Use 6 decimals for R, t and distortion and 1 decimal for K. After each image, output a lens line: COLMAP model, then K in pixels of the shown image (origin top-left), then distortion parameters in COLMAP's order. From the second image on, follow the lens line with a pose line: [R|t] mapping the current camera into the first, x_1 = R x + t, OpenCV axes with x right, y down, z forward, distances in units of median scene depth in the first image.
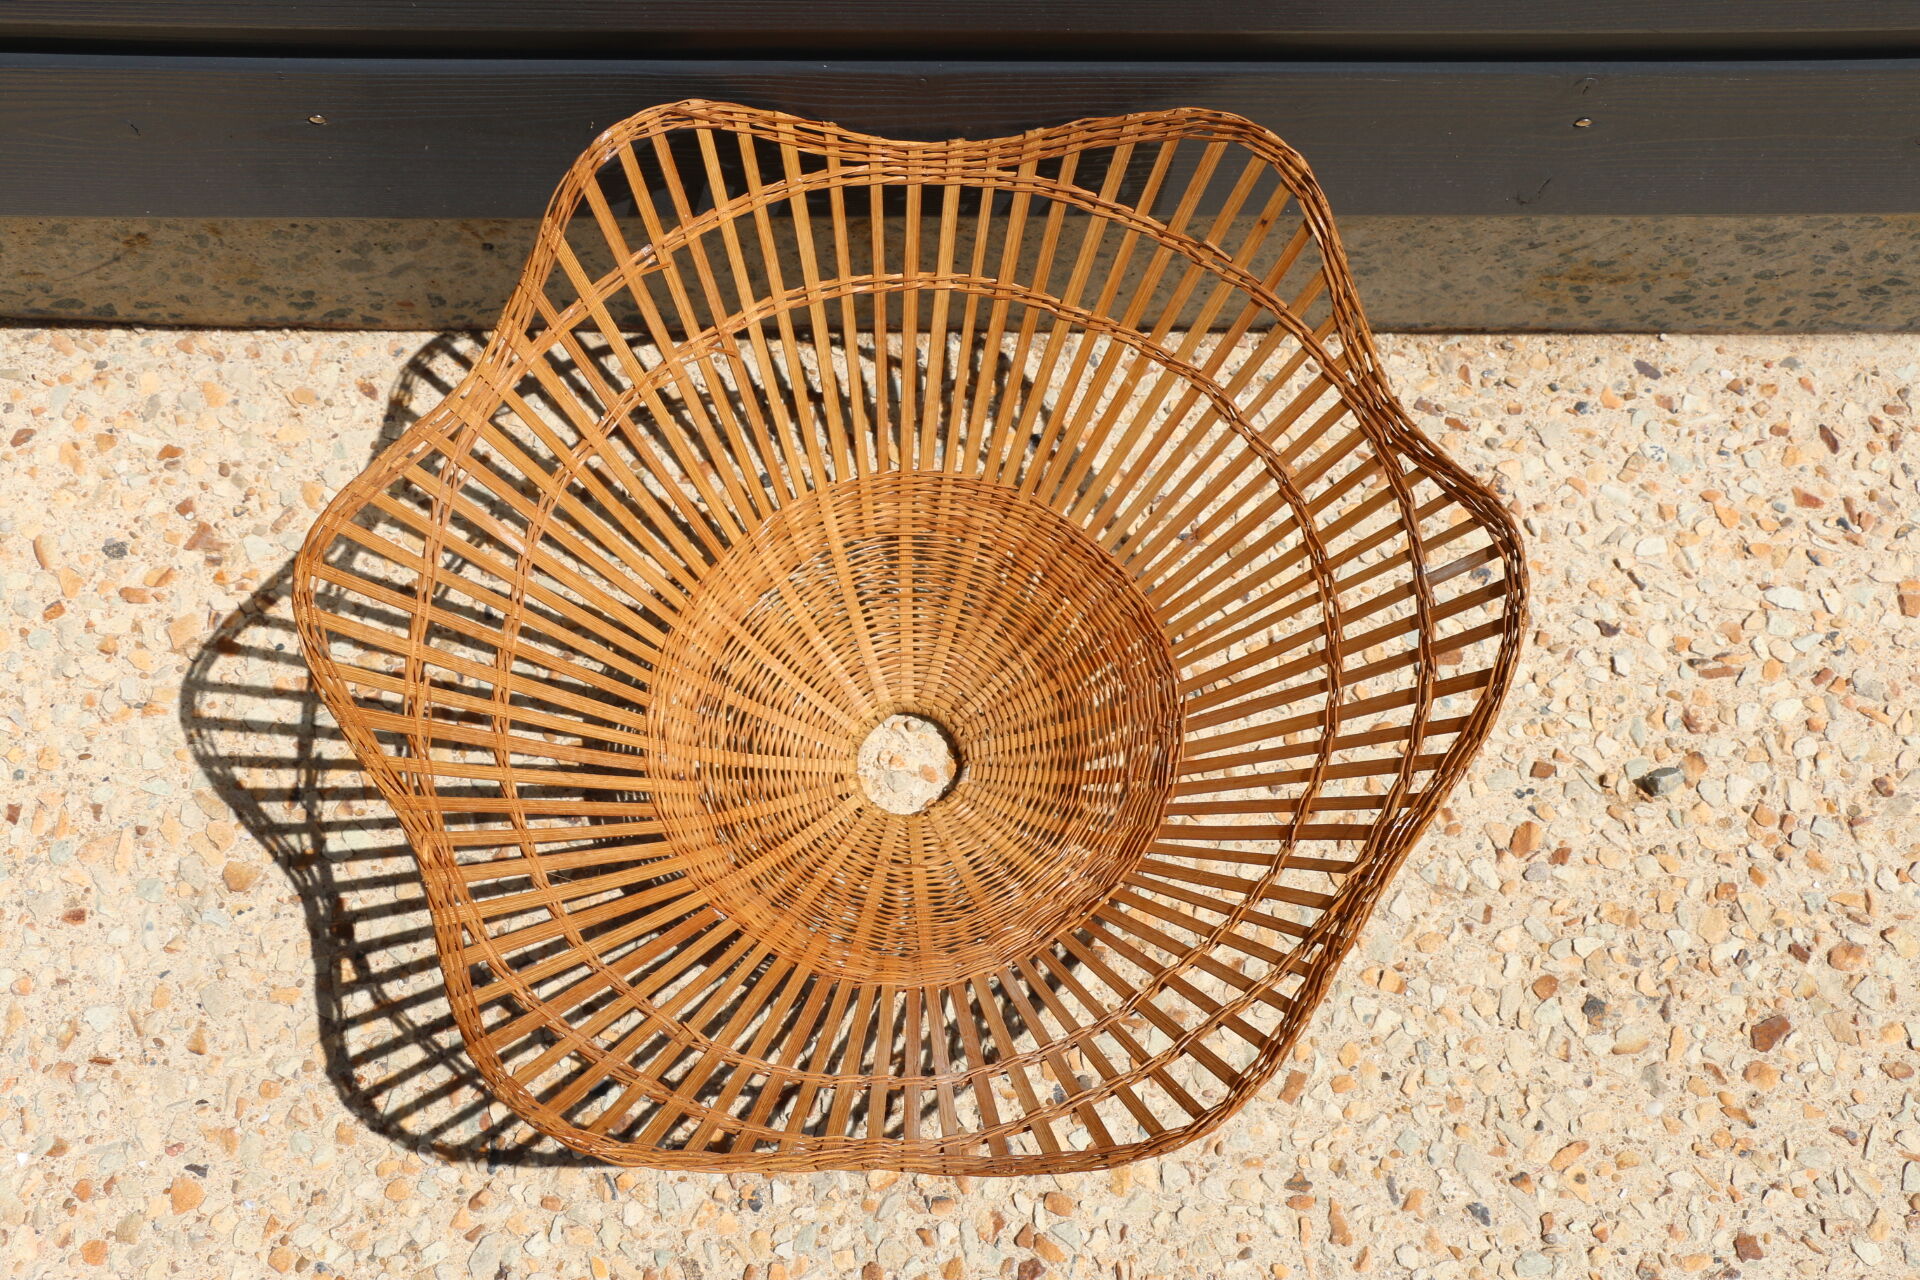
lens RADIAL K [[2453.2, 0, 959.7], [0, 2453.2, 665.5], [0, 0, 1]] dist [-0.033326, 0.371212]
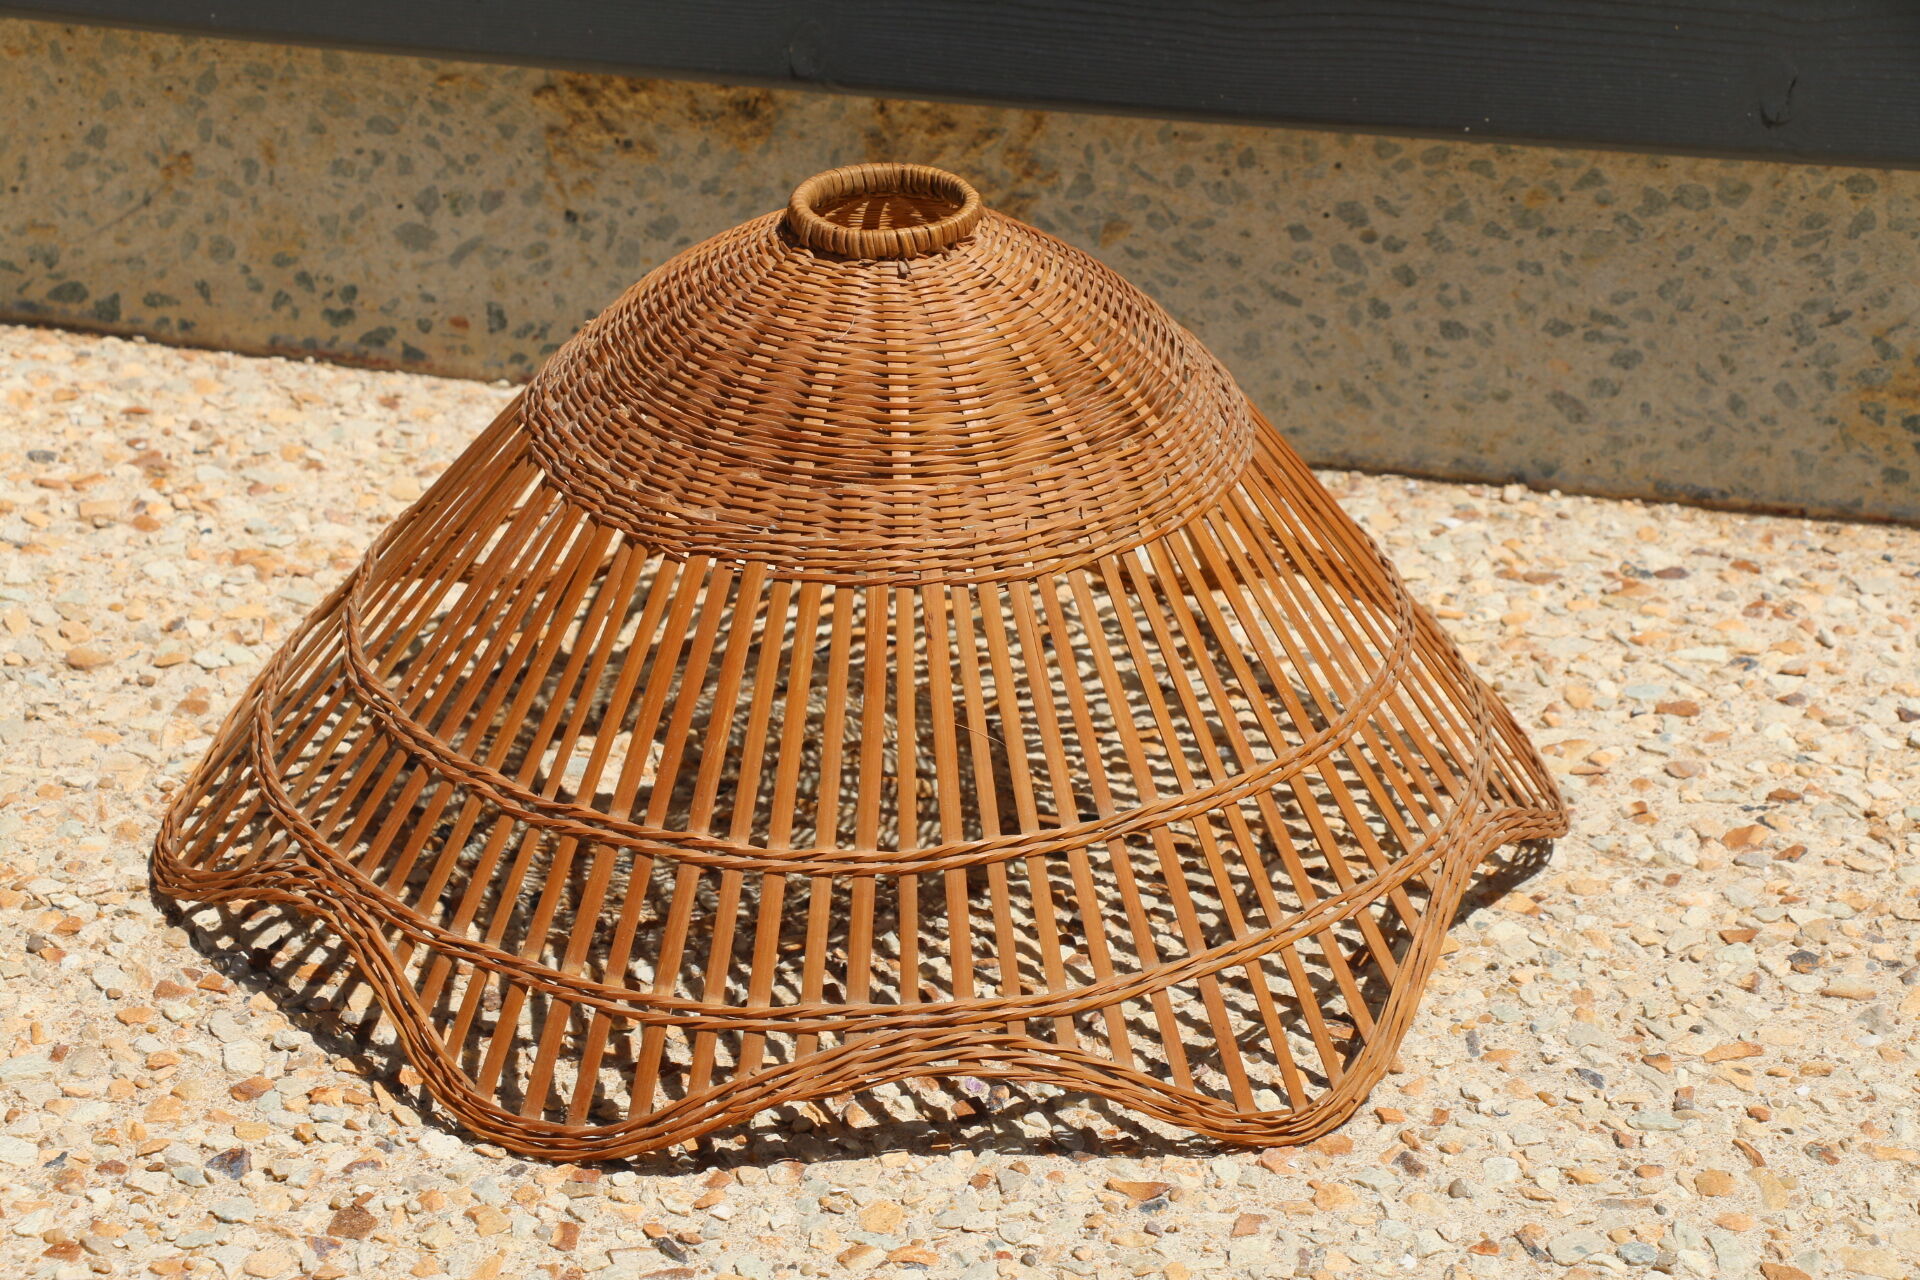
lens RADIAL K [[5299.8, 0, 960.0], [0, 5299.8, 640.0], [0, 0, 1]] dist [0.414797, 1.825233]
pose [[0.978637, 0.072185, -0.192507, 0.309126], [-0.183077, 0.732034, -0.656208, 1.137932], [0.093553, 0.677434, 0.729611, -0.236092]]
